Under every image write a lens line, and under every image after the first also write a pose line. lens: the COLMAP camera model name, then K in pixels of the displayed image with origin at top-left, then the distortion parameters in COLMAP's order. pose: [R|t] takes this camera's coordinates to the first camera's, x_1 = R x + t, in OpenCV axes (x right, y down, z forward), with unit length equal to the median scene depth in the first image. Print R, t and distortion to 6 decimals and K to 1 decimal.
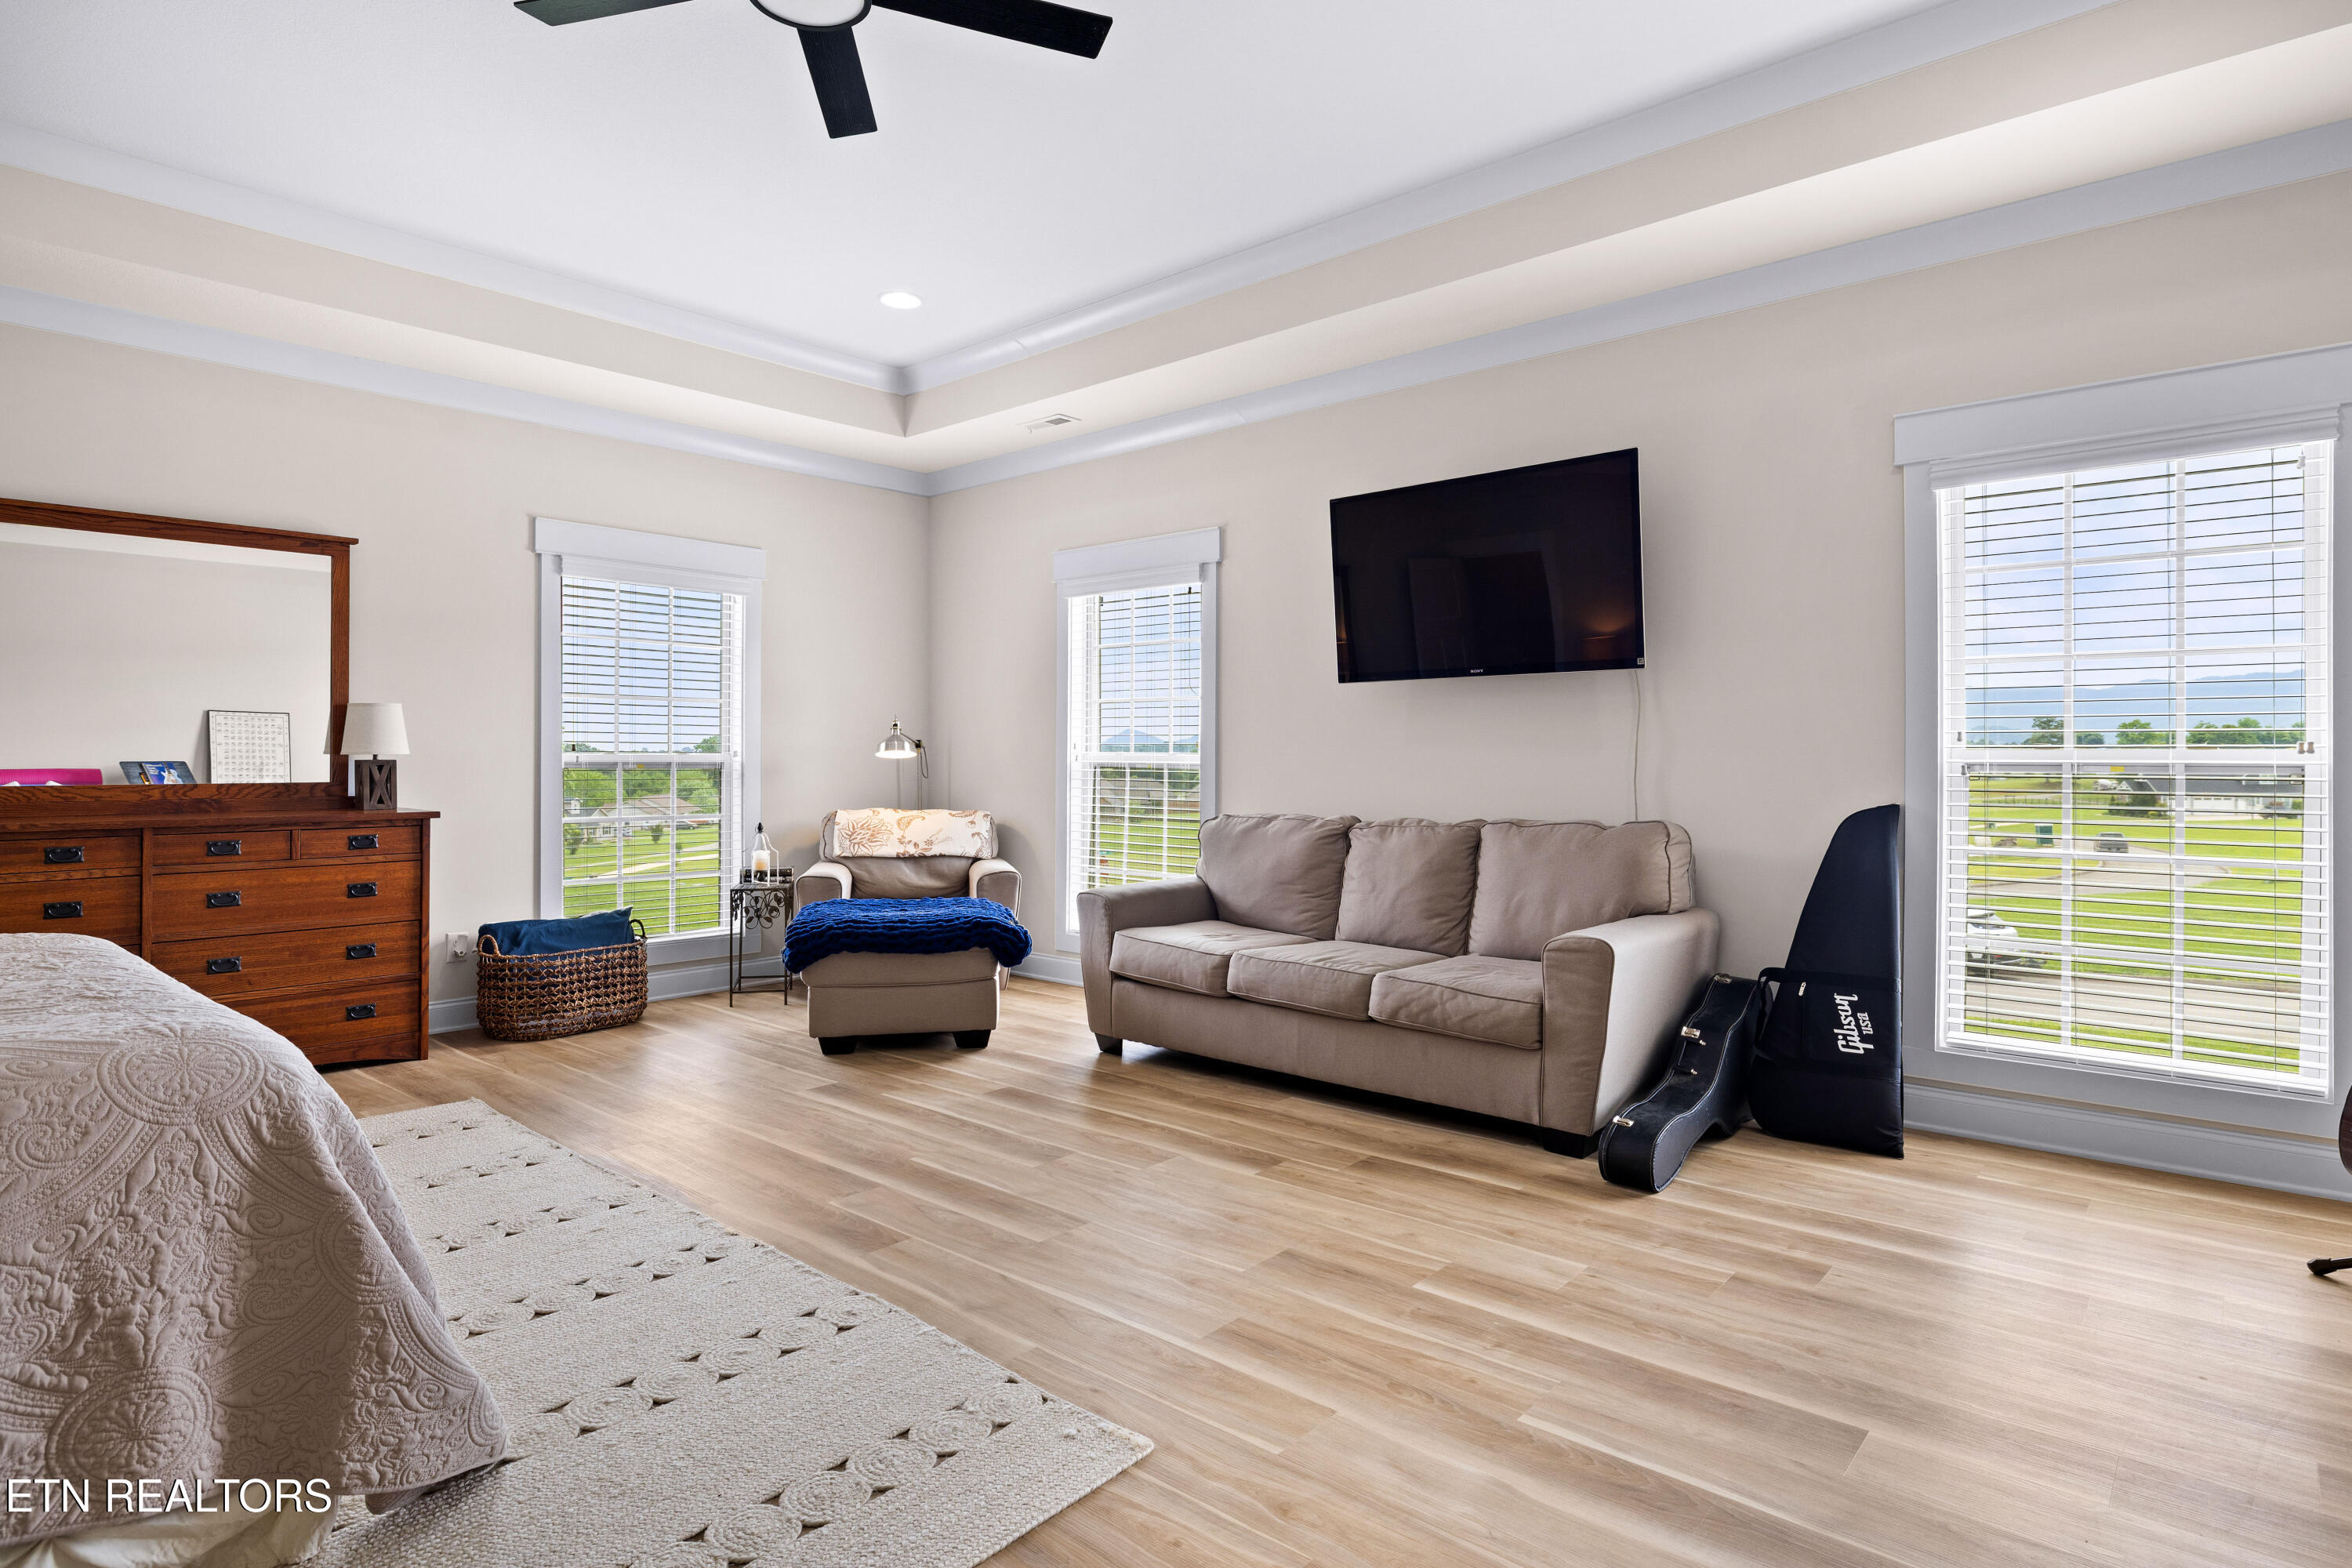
lens RADIAL K [[1228.5, 0, 1173.4], [0, 1228.5, 774.9], [0, 0, 1]] dist [-0.002876, 0.000818]
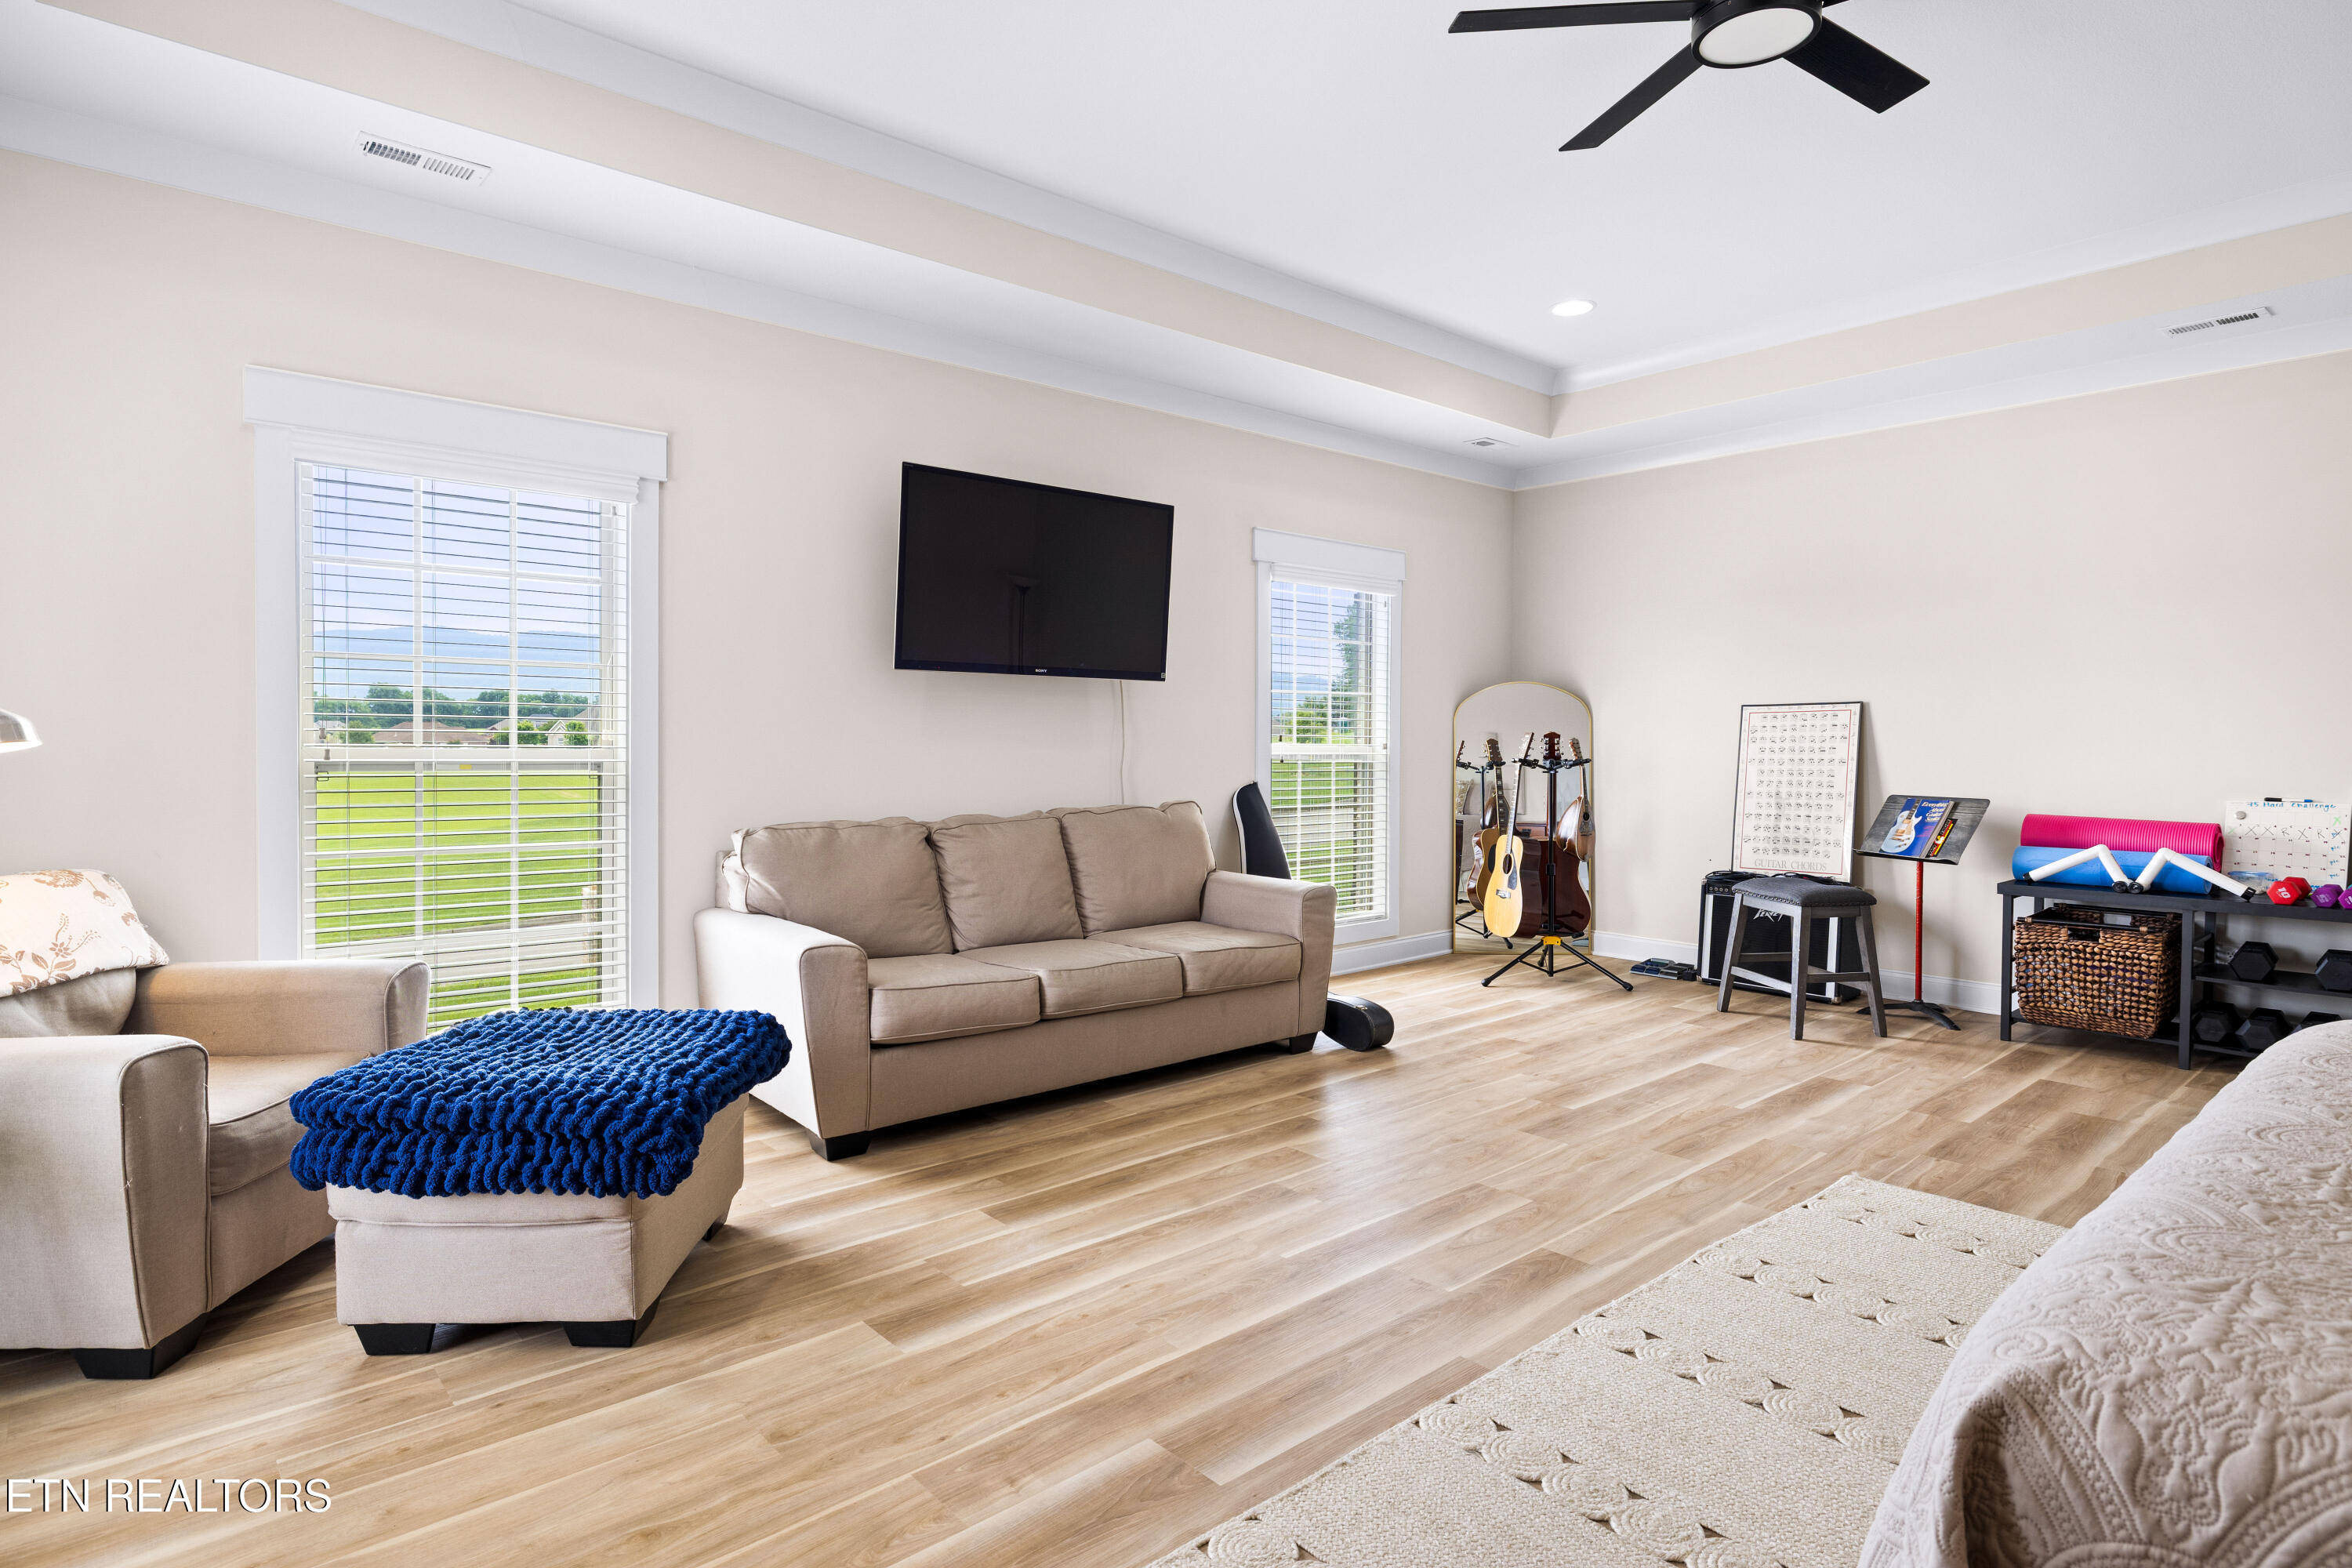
lens RADIAL K [[1228.5, 0, 1163.3], [0, 1228.5, 768.0], [0, 0, 1]] dist [-0.002876, 0.000818]
pose [[0.139425, -0.020813, 0.990014, -0.925715], [0.008205, 0.999769, 0.019862, -0.024259], [-0.990199, 0.005354, 0.139564, 0.876610]]
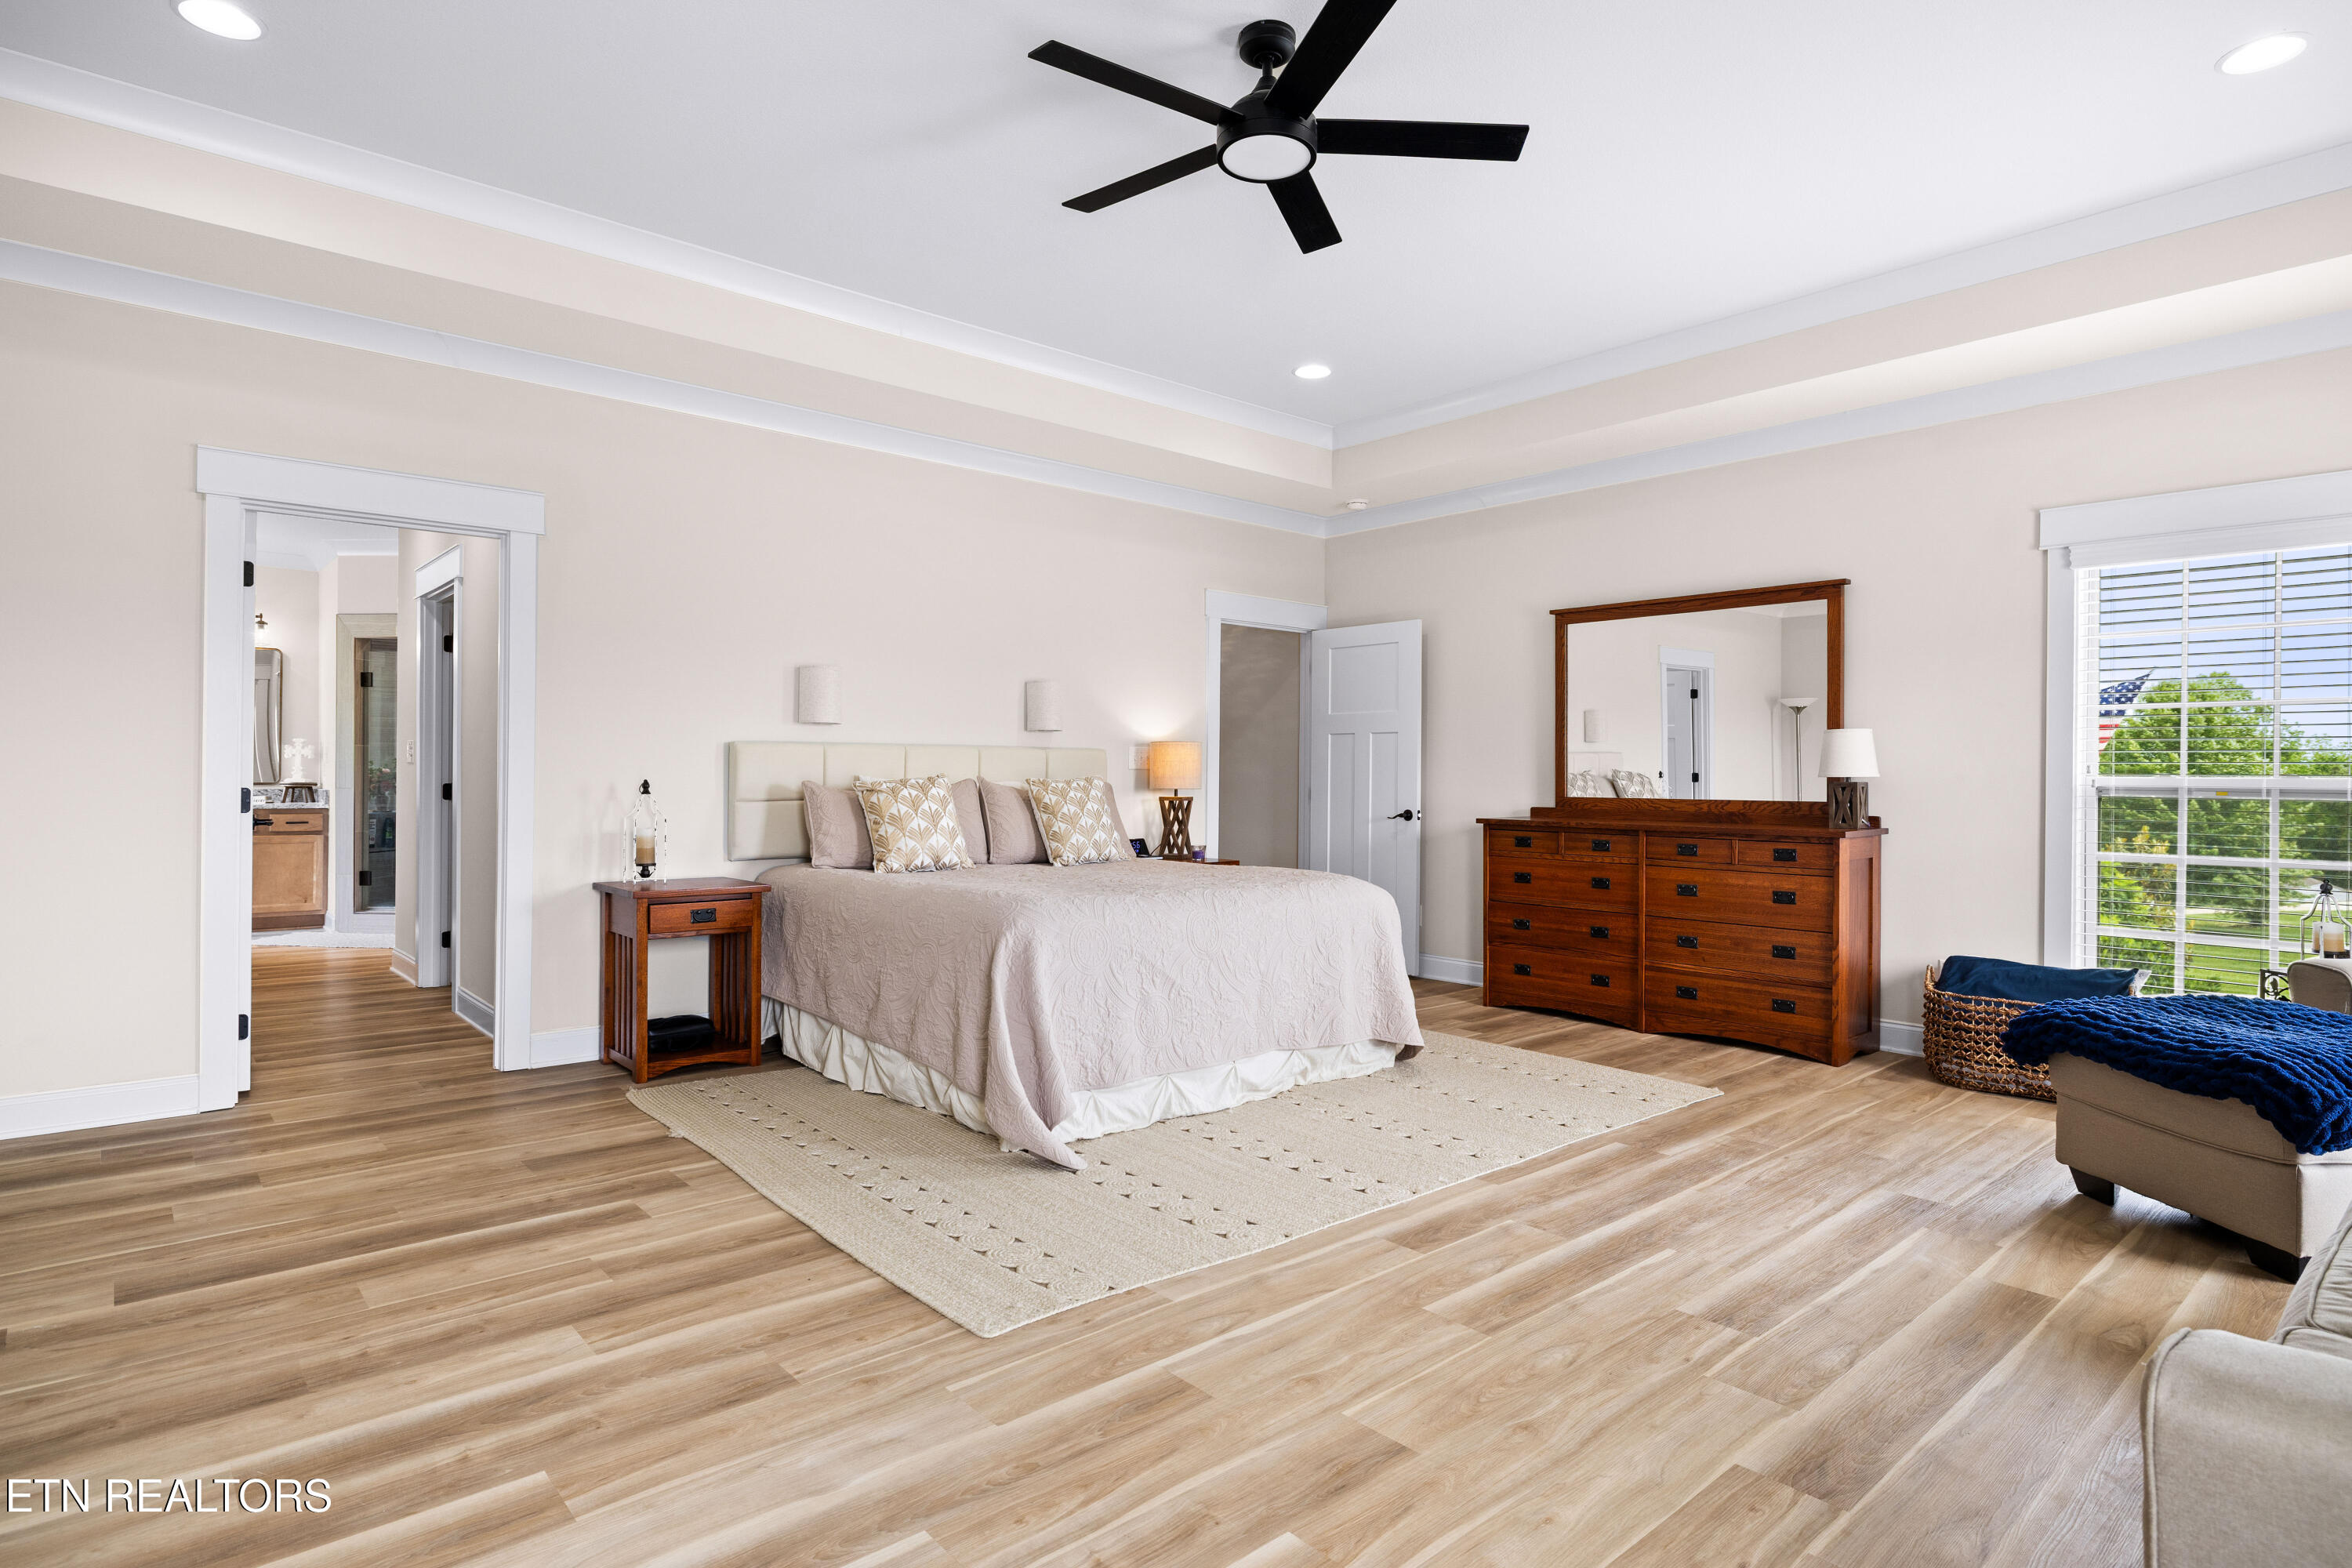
lens RADIAL K [[1228.5, 0, 1186.7], [0, 1228.5, 780.0], [0, 0, 1]] dist [-0.002876, 0.000818]
pose [[-0.122297, 0.002217, -0.992491, 0.609158], [-0.020430, 0.999780, 0.004750, -0.008996], [0.992283, 0.020858, -0.122225, 0.695250]]
